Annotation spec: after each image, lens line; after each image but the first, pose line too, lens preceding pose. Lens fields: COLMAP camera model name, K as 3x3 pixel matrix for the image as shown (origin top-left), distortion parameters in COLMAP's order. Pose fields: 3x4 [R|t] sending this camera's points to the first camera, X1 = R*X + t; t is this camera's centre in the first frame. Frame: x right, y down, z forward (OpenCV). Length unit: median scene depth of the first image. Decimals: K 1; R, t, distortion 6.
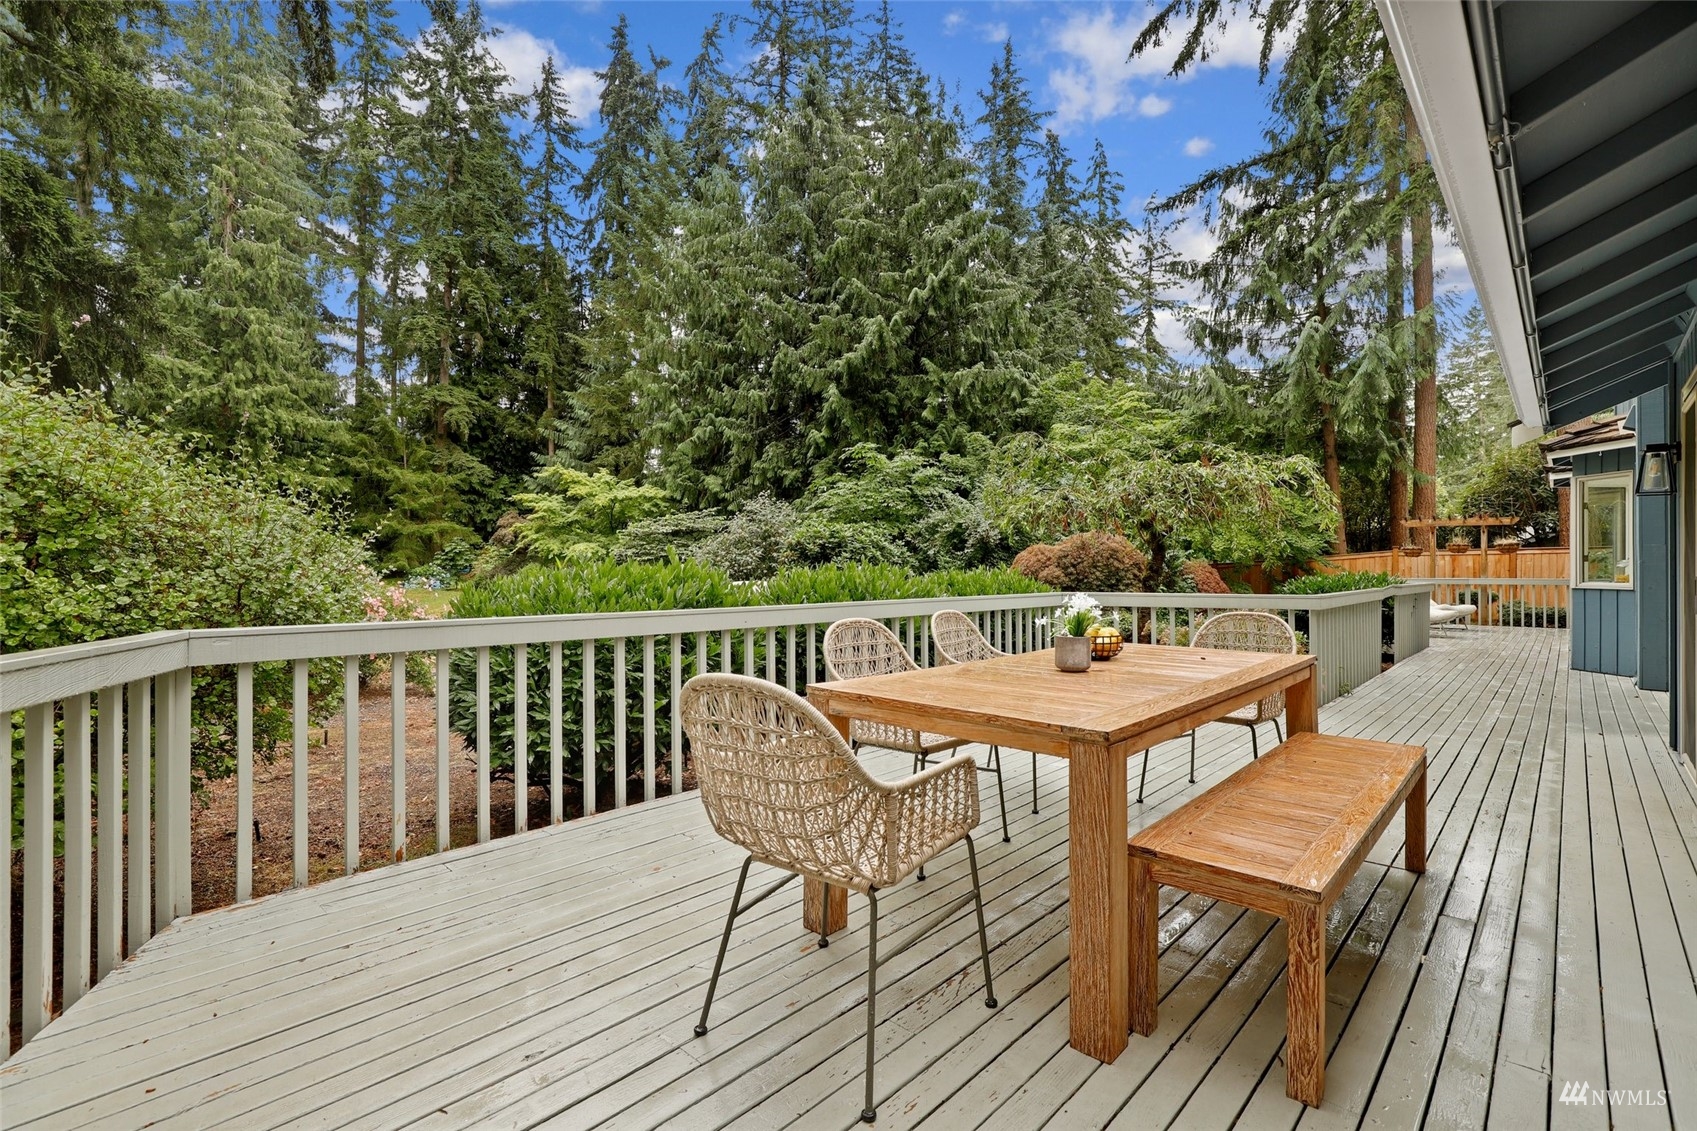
lens RADIAL K [[752.3, 0, 848.5], [0, 752.3, 565.5], [0, 0, 1]] dist [-0.000998, 0.000132]
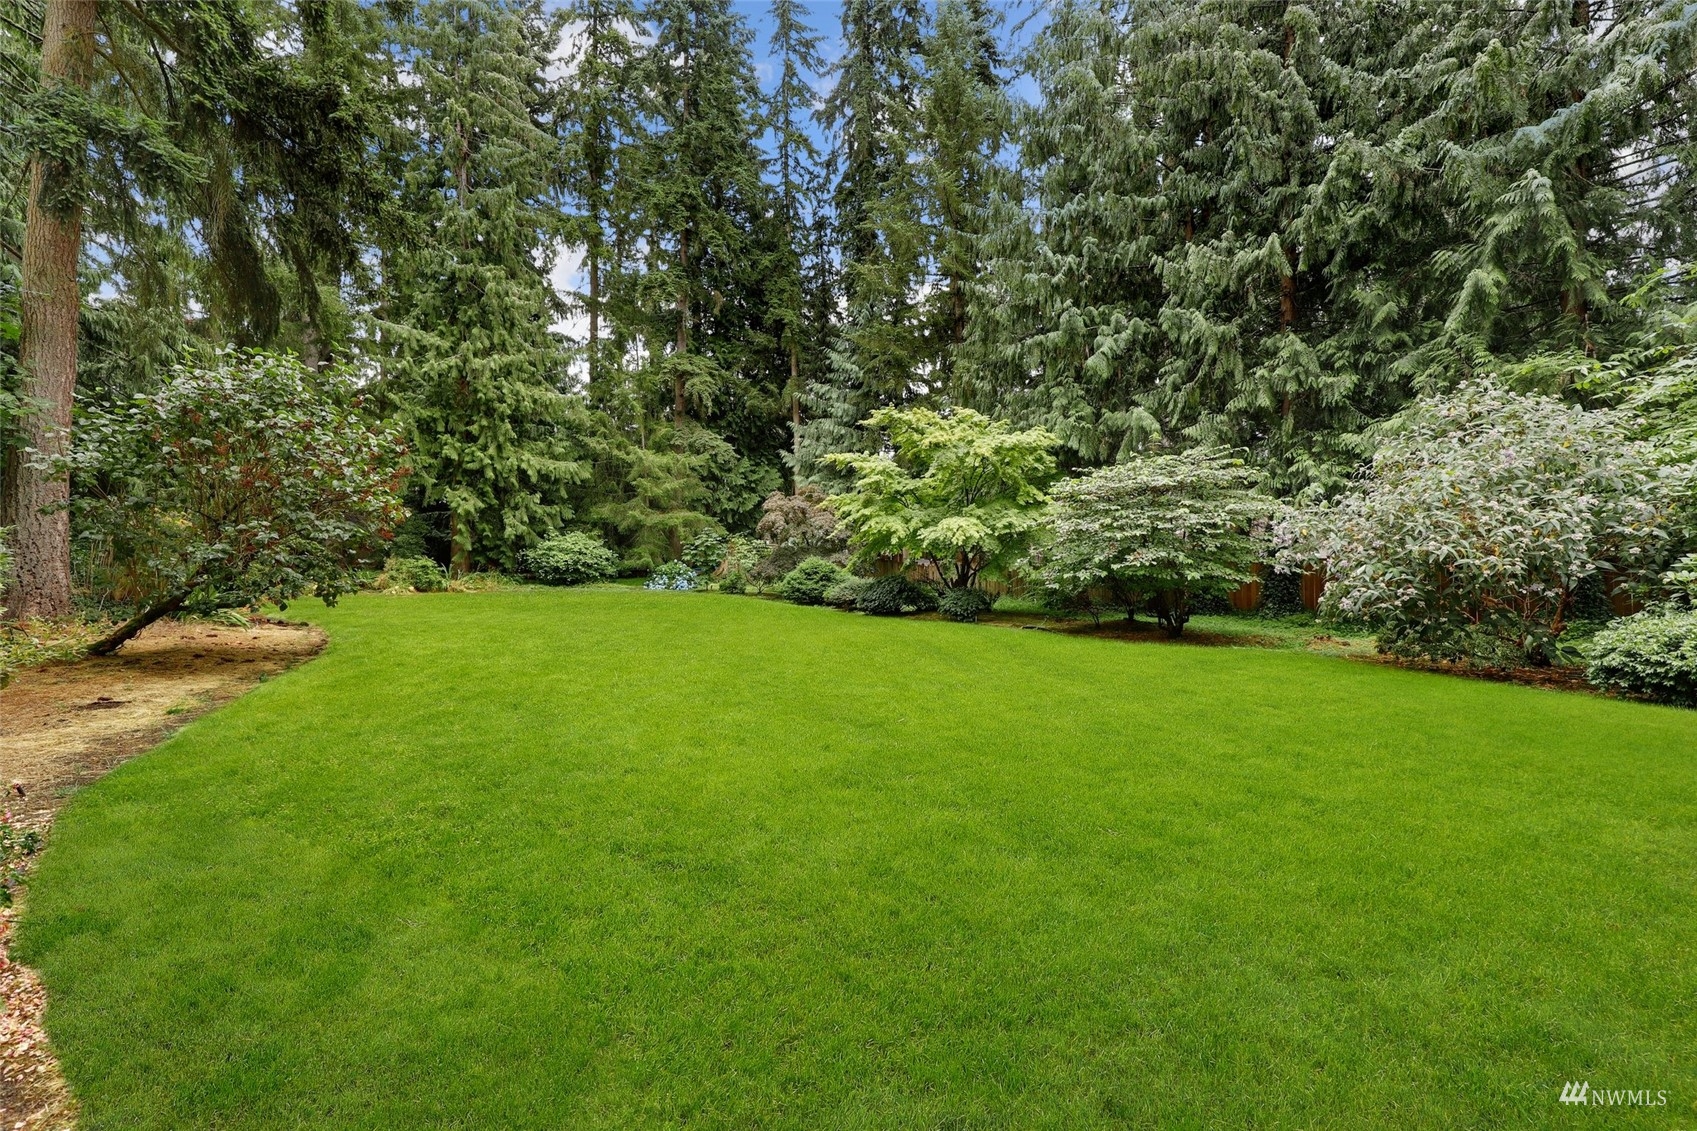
lens RADIAL K [[803.2, 0, 877.3], [0, 803.2, 561.9], [0, 0, 1]] dist [-0.001299, -0.000372]
pose [[0.976245, -0.014796, -0.216166, -0.142874], [0.014959, 0.999888, -0.000880, 0.003707], [0.216154, -0.002375, 0.976356, 0.171646]]
